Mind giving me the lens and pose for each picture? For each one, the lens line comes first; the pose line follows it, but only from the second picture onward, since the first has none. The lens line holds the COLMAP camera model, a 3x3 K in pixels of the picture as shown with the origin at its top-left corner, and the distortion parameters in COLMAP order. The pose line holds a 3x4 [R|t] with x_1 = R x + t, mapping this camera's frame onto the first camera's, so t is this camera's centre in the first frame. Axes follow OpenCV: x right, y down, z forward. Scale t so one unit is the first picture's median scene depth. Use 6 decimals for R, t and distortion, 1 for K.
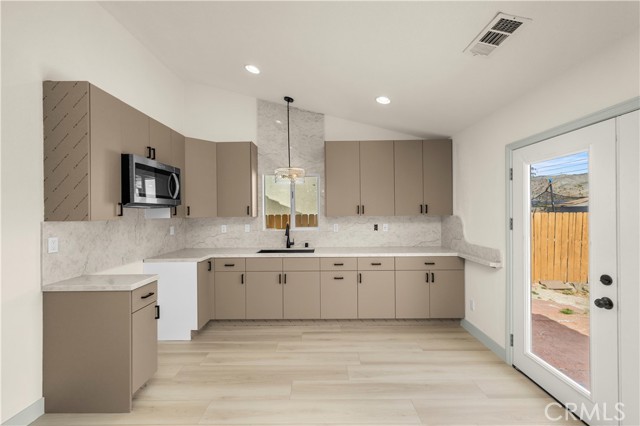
lens RADIAL K [[271.2, 0, 320.2], [0, 271.2, 212.5], [0, 0, 1]] dist [-0.001506, -0.000367]
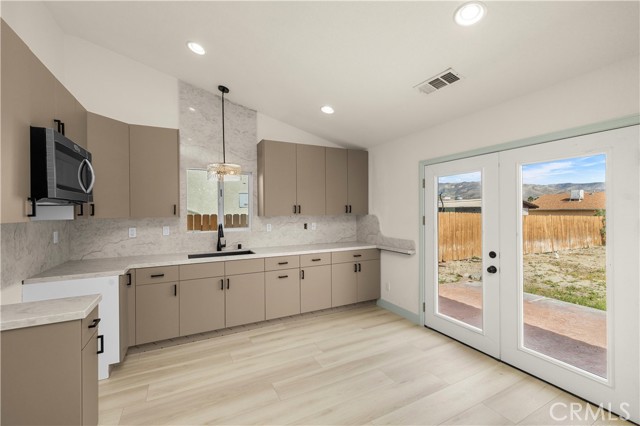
lens RADIAL K [[271.2, 0, 321.2], [0, 271.2, 213.1], [0, 0, 1]] dist [-0.001506, -0.000367]
pose [[0.885716, -0.001479, 0.464225, -0.289361], [0.001222, 0.999999, 0.000854, 0.002948], [-0.464226, -0.000189, 0.885717, 0.036718]]
